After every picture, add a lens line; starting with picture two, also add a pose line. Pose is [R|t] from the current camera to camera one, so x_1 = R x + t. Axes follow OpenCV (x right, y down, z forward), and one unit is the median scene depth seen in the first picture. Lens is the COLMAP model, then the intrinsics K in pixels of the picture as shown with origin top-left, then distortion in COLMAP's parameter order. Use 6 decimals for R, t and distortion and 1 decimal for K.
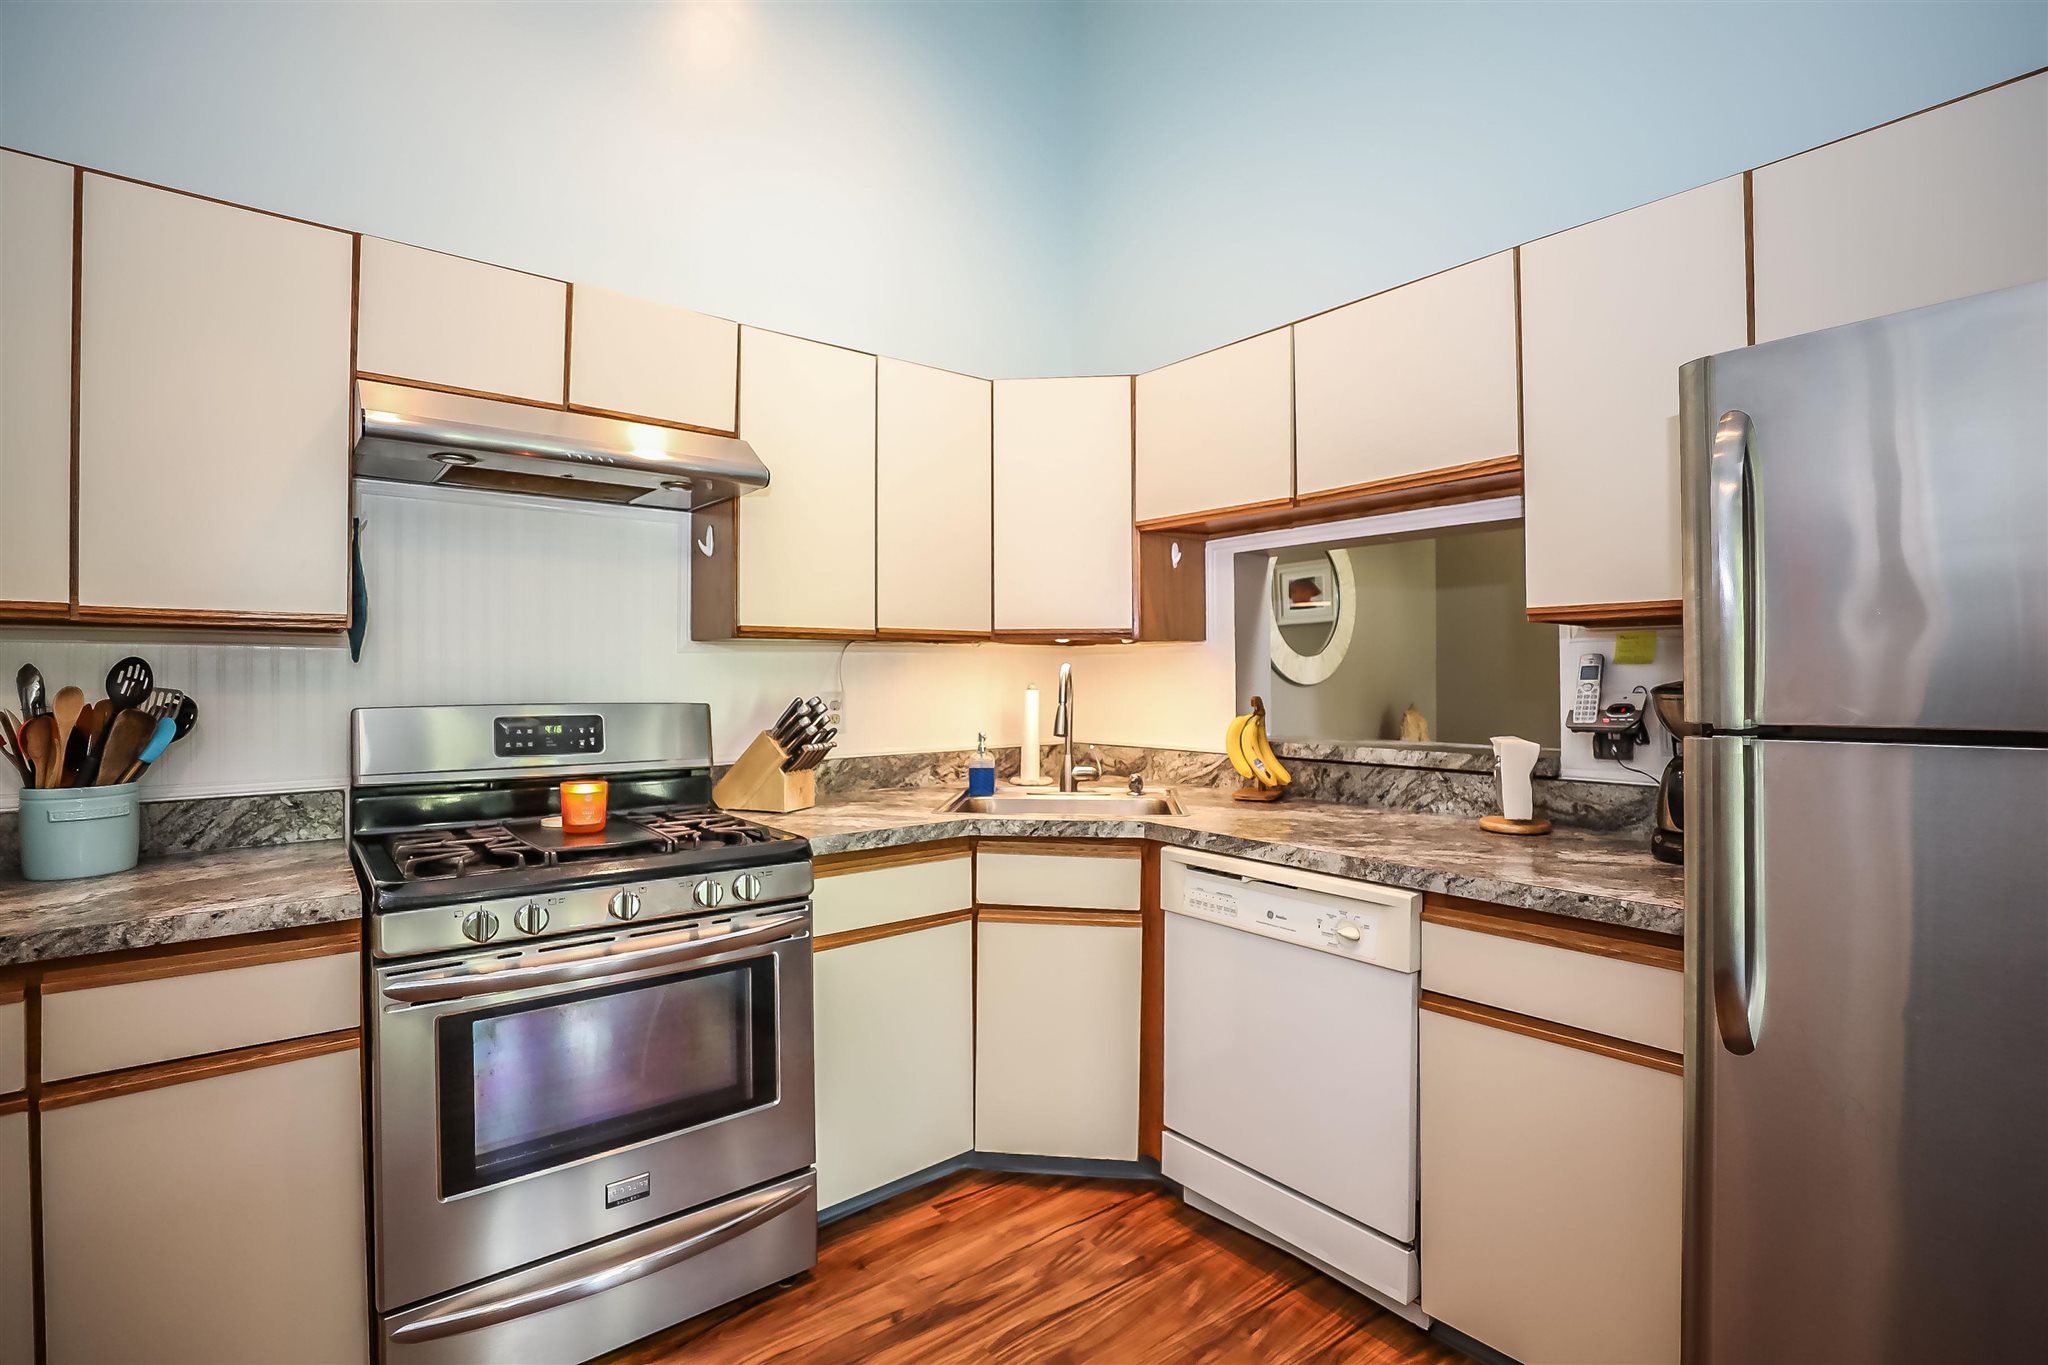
lens RADIAL K [[930.8, 0, 1022.1], [0, 930.8, 669.4], [0, 0, 1]] dist [-0.031169, 0.009649]
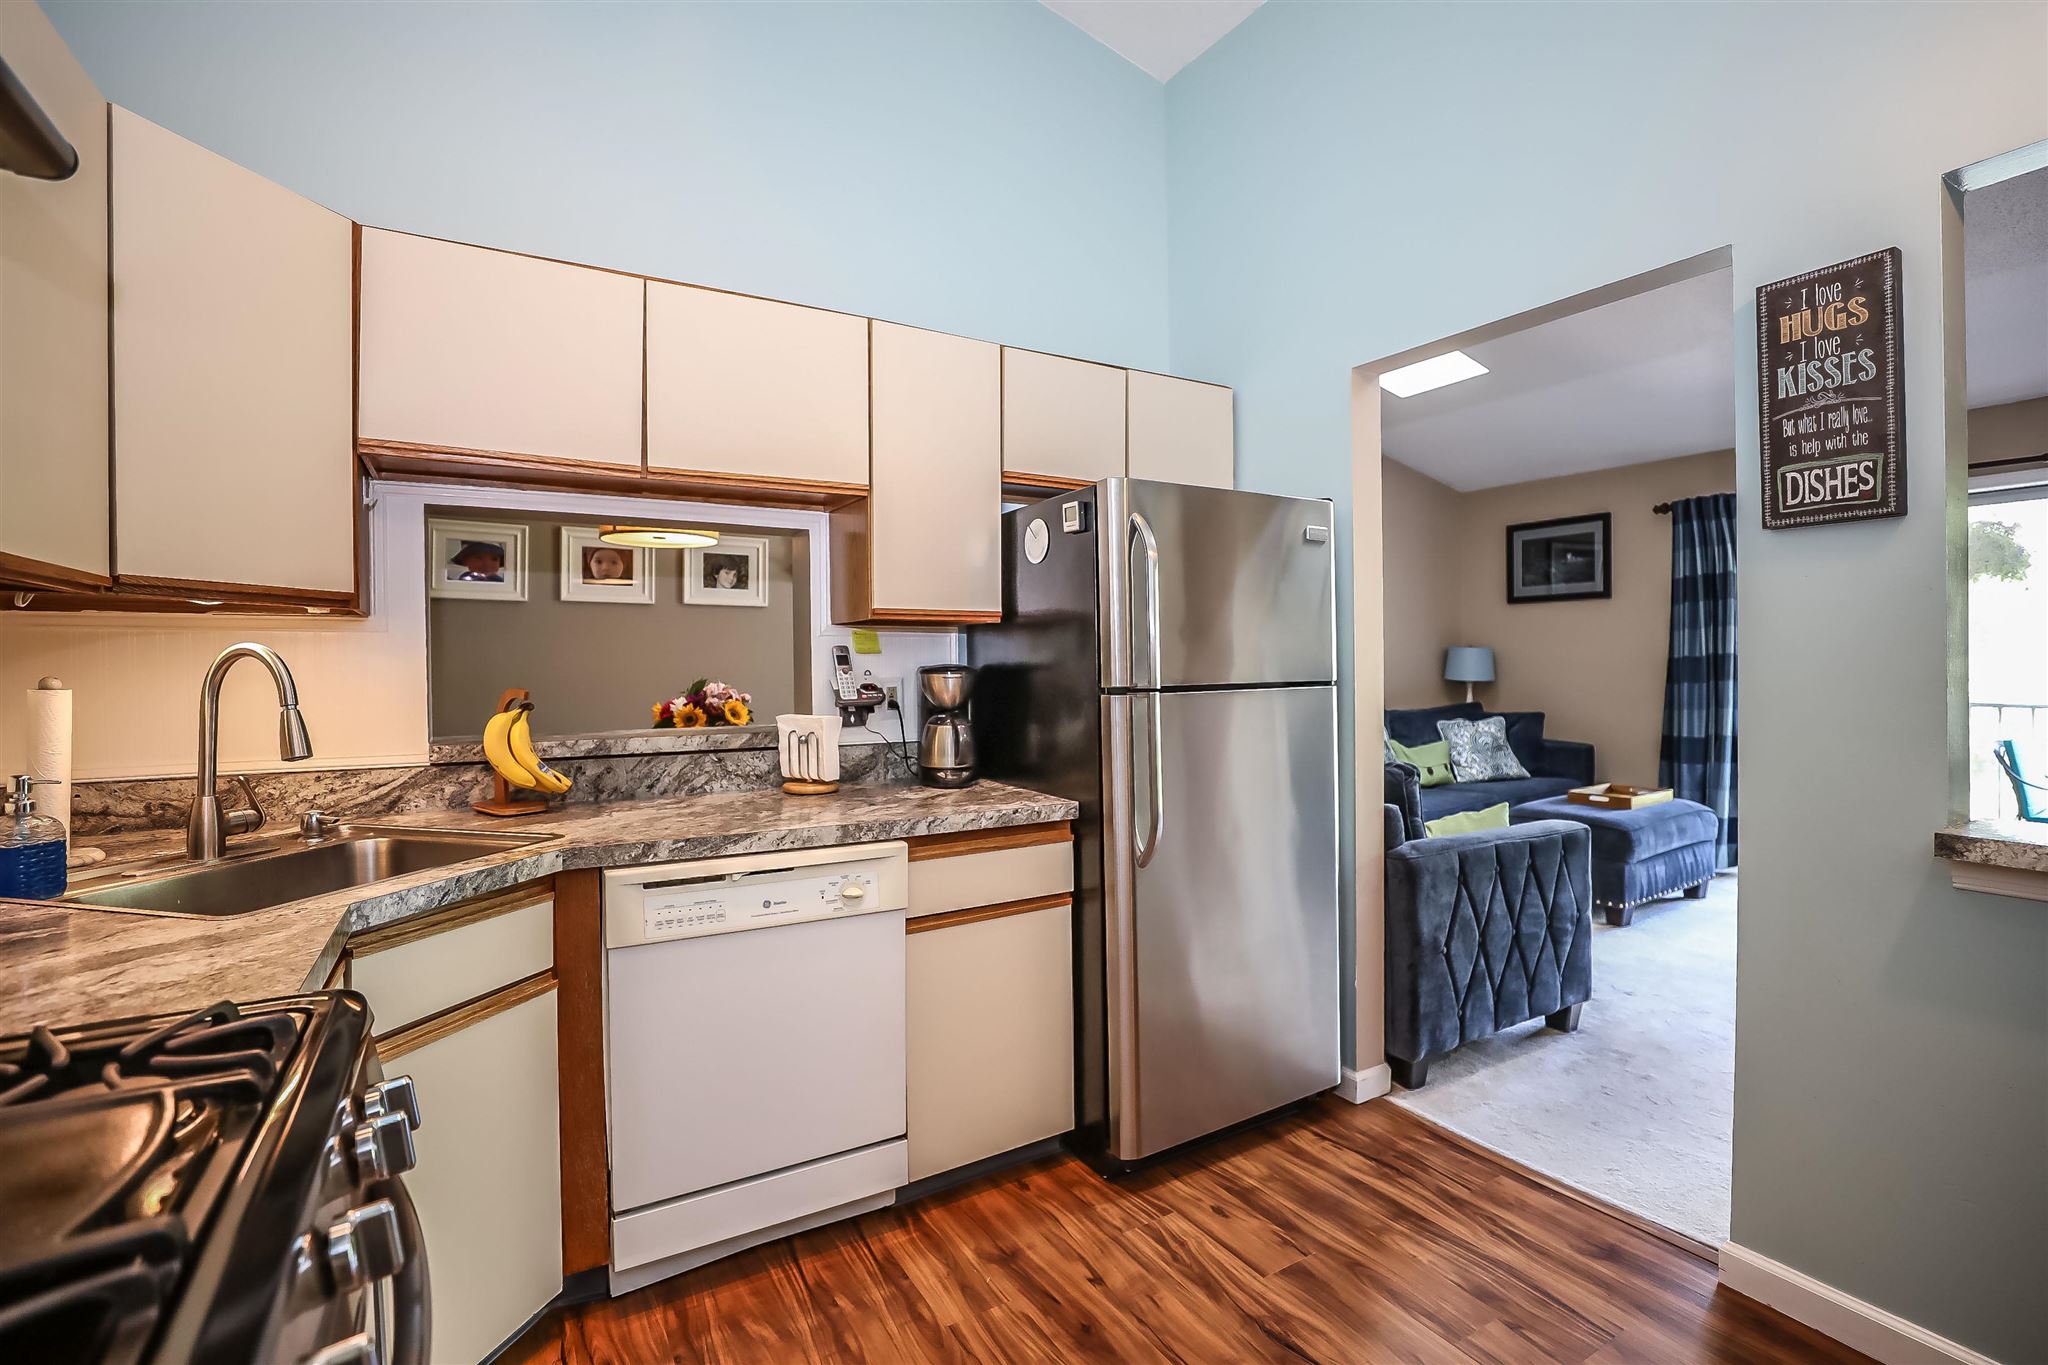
lens RADIAL K [[930.8, 0, 1026.2], [0, 930.8, 672.0], [0, 0, 1]] dist [-0.031169, 0.009649]
pose [[0.151592, -0.003991, 0.988435, -0.590050], [-0.000958, 0.999991, 0.004184, 0.013437], [-0.988443, -0.001582, 0.151587, 0.521331]]
